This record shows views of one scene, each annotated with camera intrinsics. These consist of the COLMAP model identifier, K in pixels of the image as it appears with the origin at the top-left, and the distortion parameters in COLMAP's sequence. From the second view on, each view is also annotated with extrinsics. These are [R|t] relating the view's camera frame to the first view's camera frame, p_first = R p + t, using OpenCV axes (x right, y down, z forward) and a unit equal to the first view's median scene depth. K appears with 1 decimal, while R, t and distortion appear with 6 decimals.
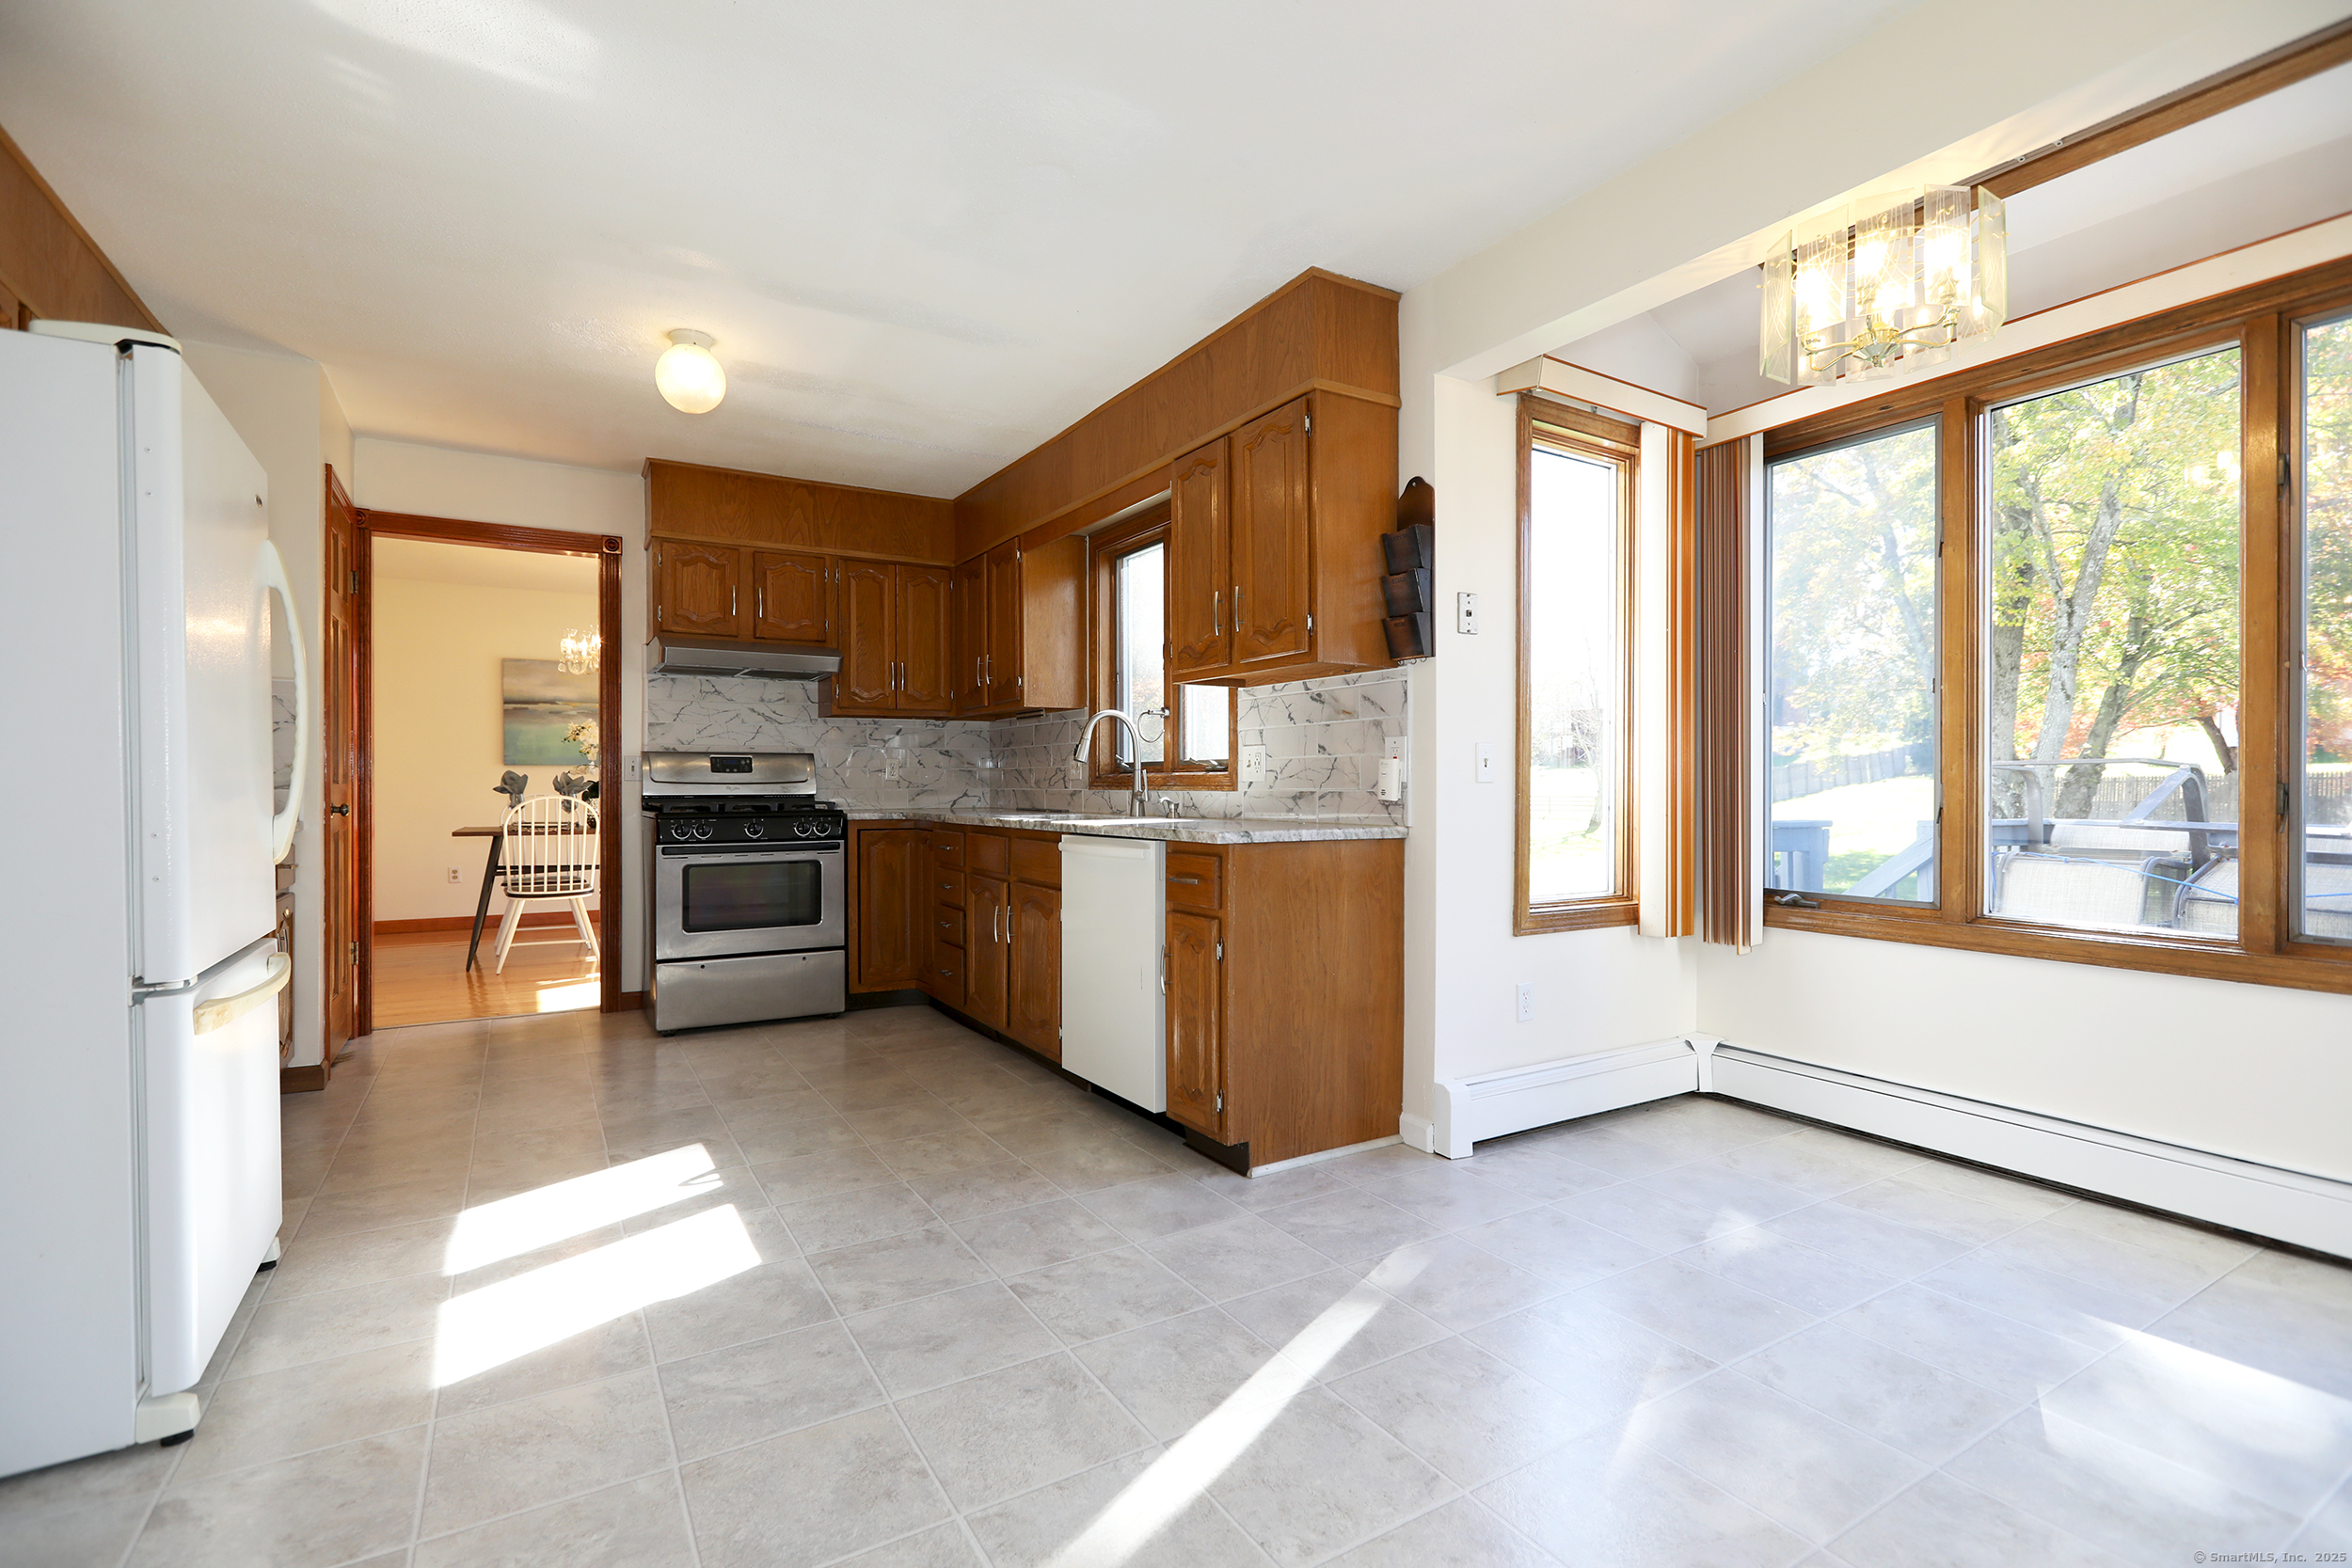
lens RADIAL K [[1059.8, 0, 1155.1], [0, 1059.8, 788.0], [0, 0, 1]] dist [-0.003223, 0.000440]
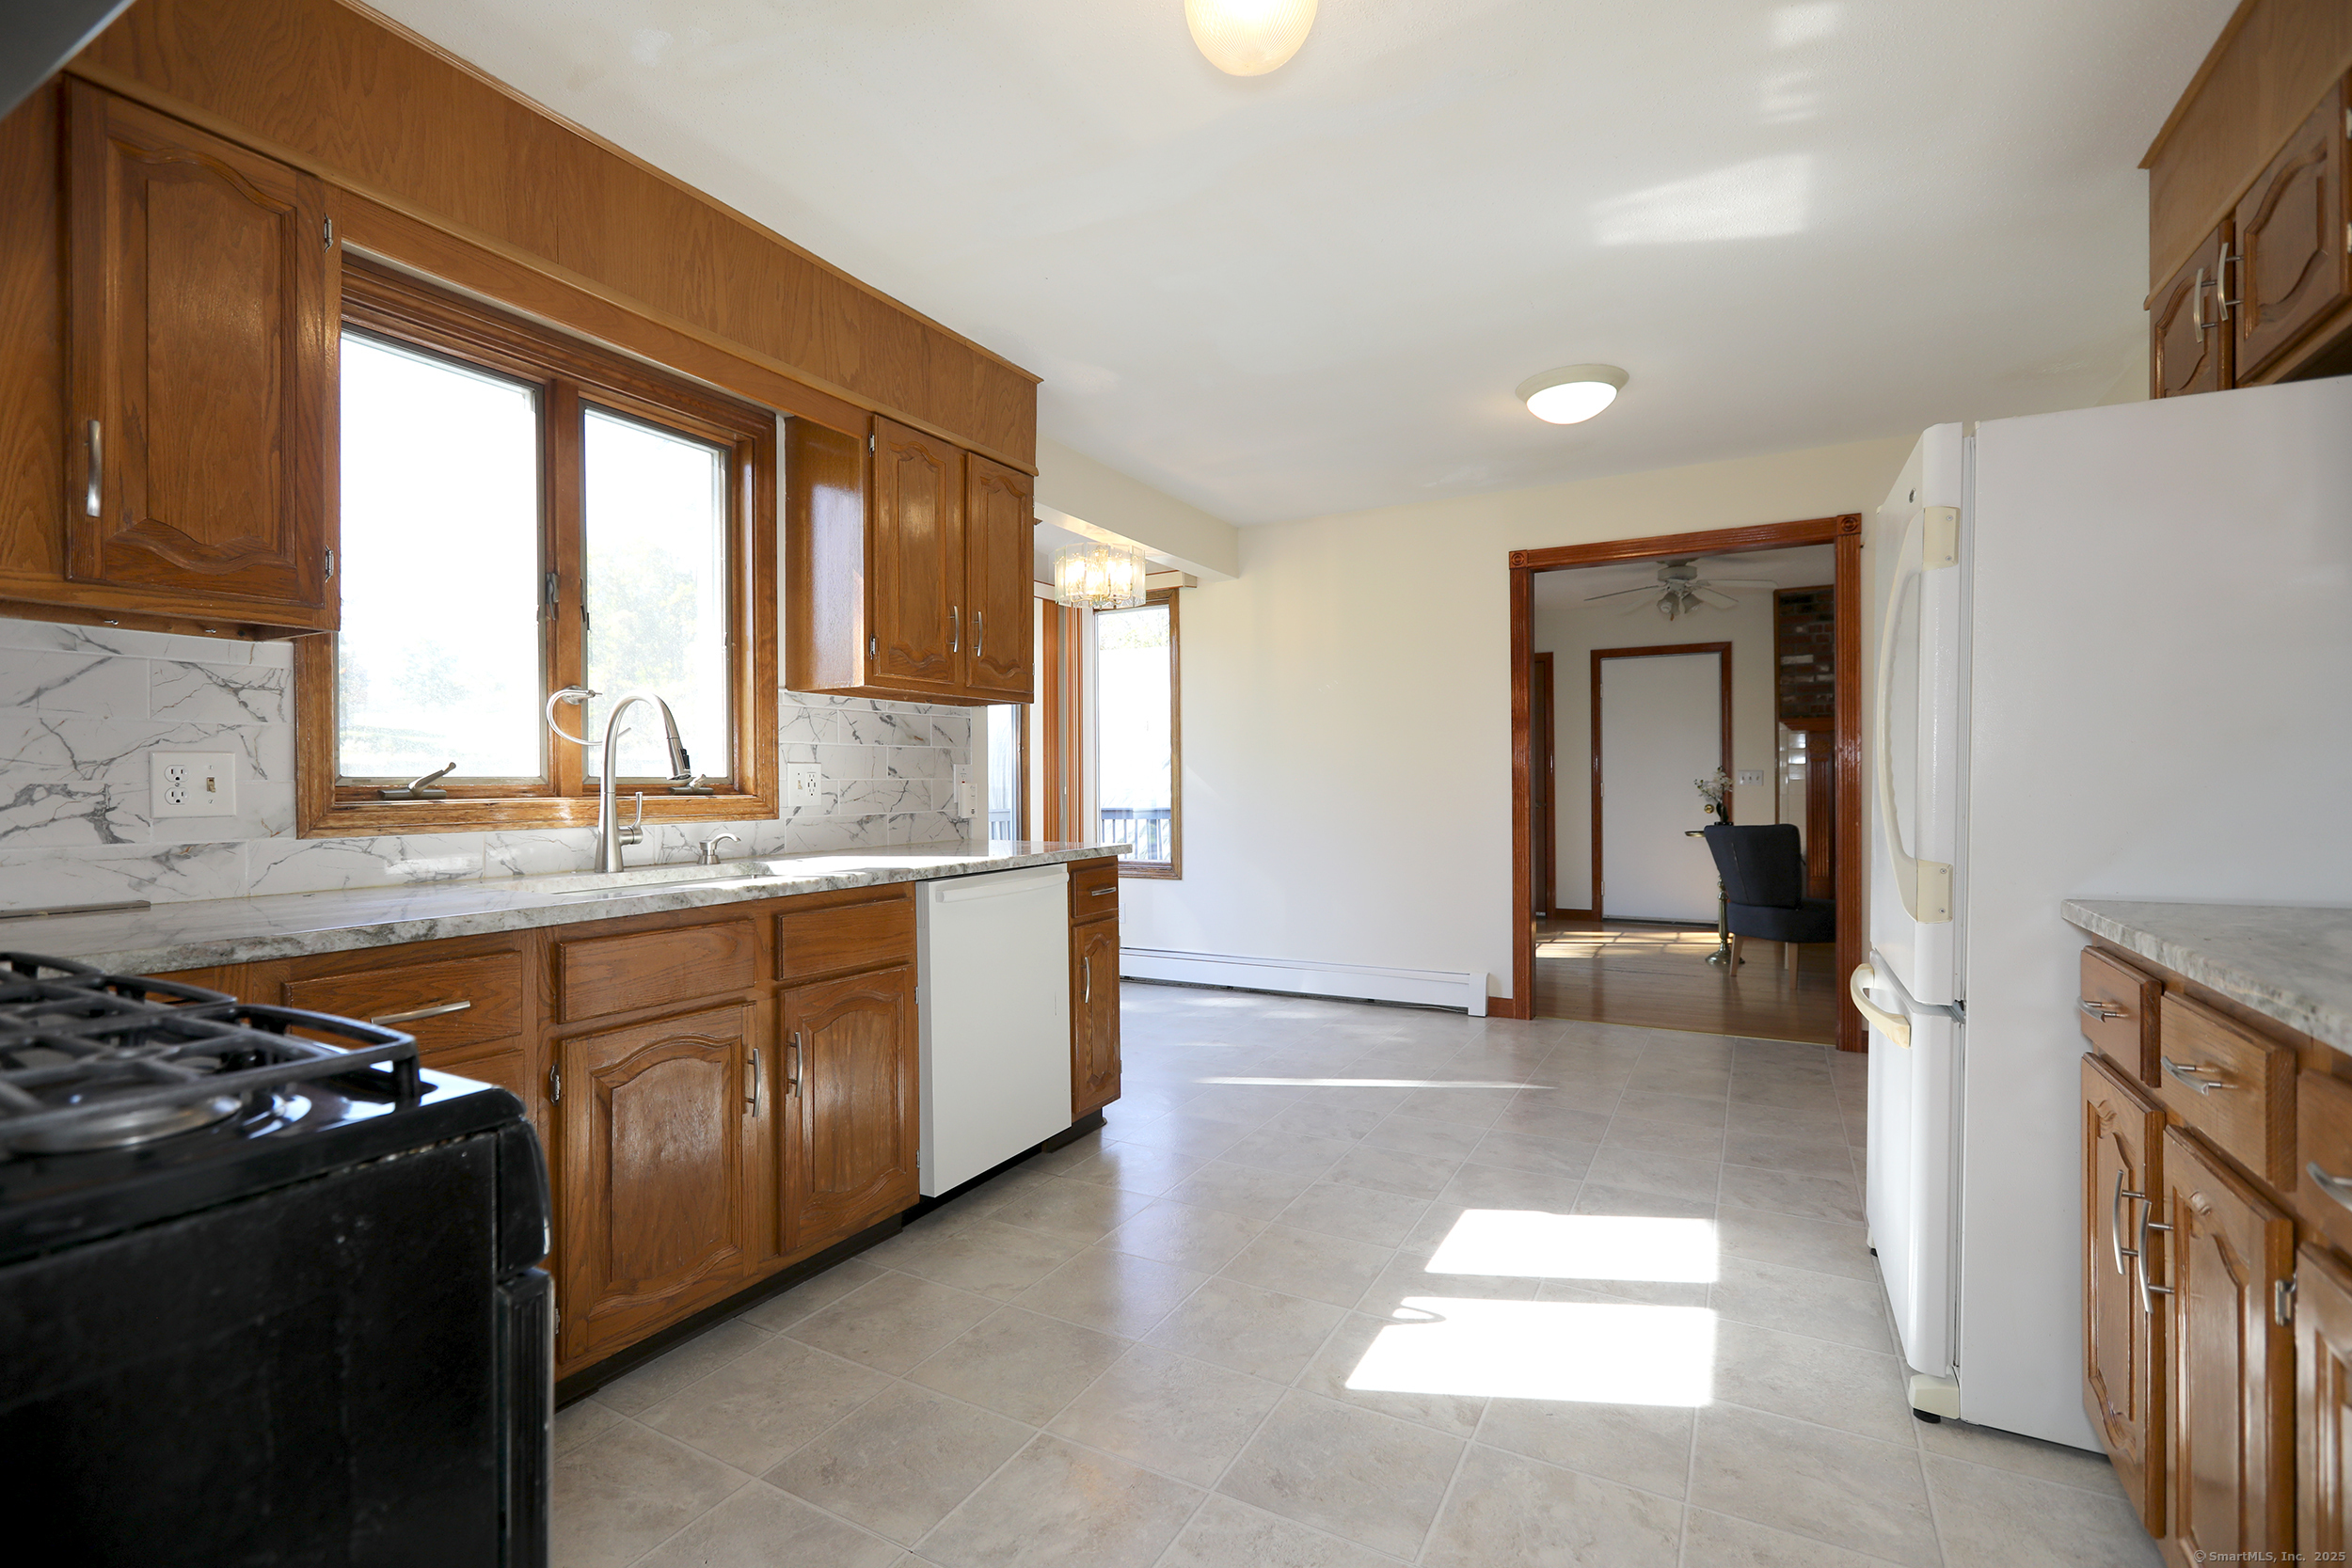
lens RADIAL K [[1059.8, 0, 1166.2], [0, 1059.8, 787.5], [0, 0, 1]] dist [-0.003223, 0.000440]
pose [[-0.499139, -0.001763, 0.866520, -0.953631], [0.006923, 0.999958, 0.006023, -0.029592], [-0.866494, 0.009005, -0.499106, 1.450985]]
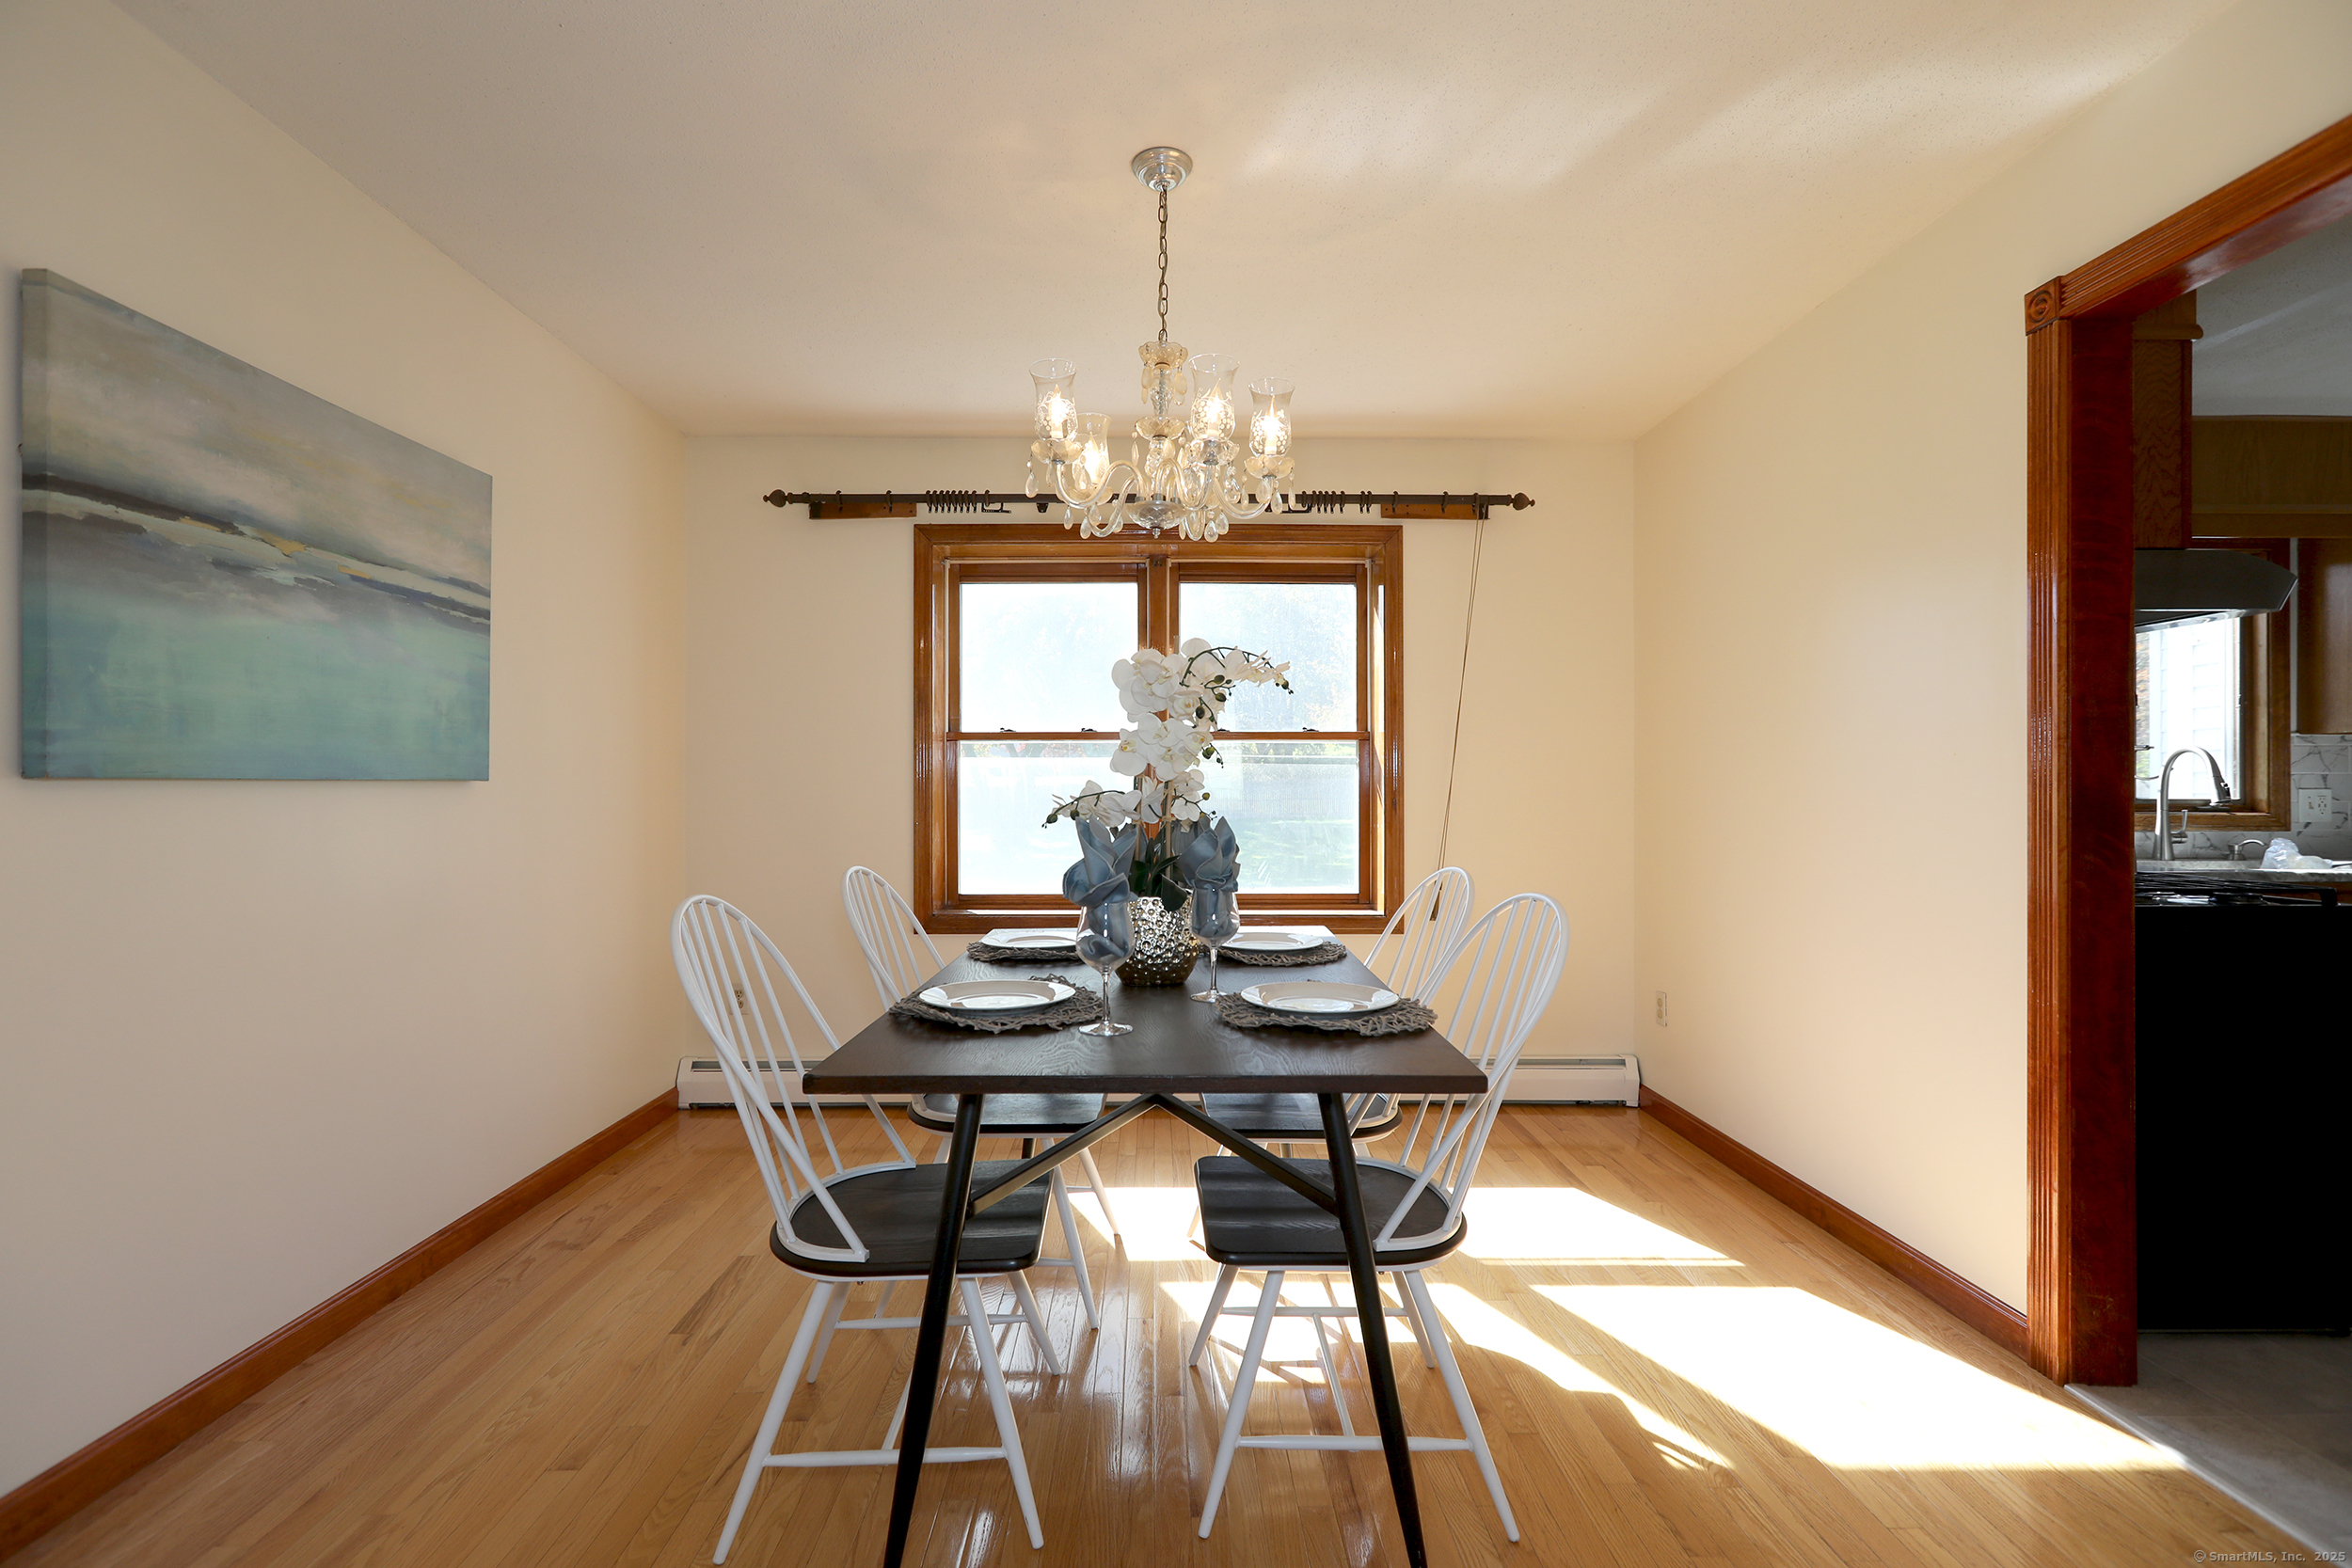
lens RADIAL K [[1059.8, 0, 1168.0], [0, 1059.8, 787.2], [0, 0, 1]] dist [-0.003223, 0.000440]
pose [[0.504729, -0.002668, 0.863274, -1.772378], [-0.001341, 0.999992, 0.003874, -0.055033], [-0.863277, -0.003113, 0.504721, 1.819821]]
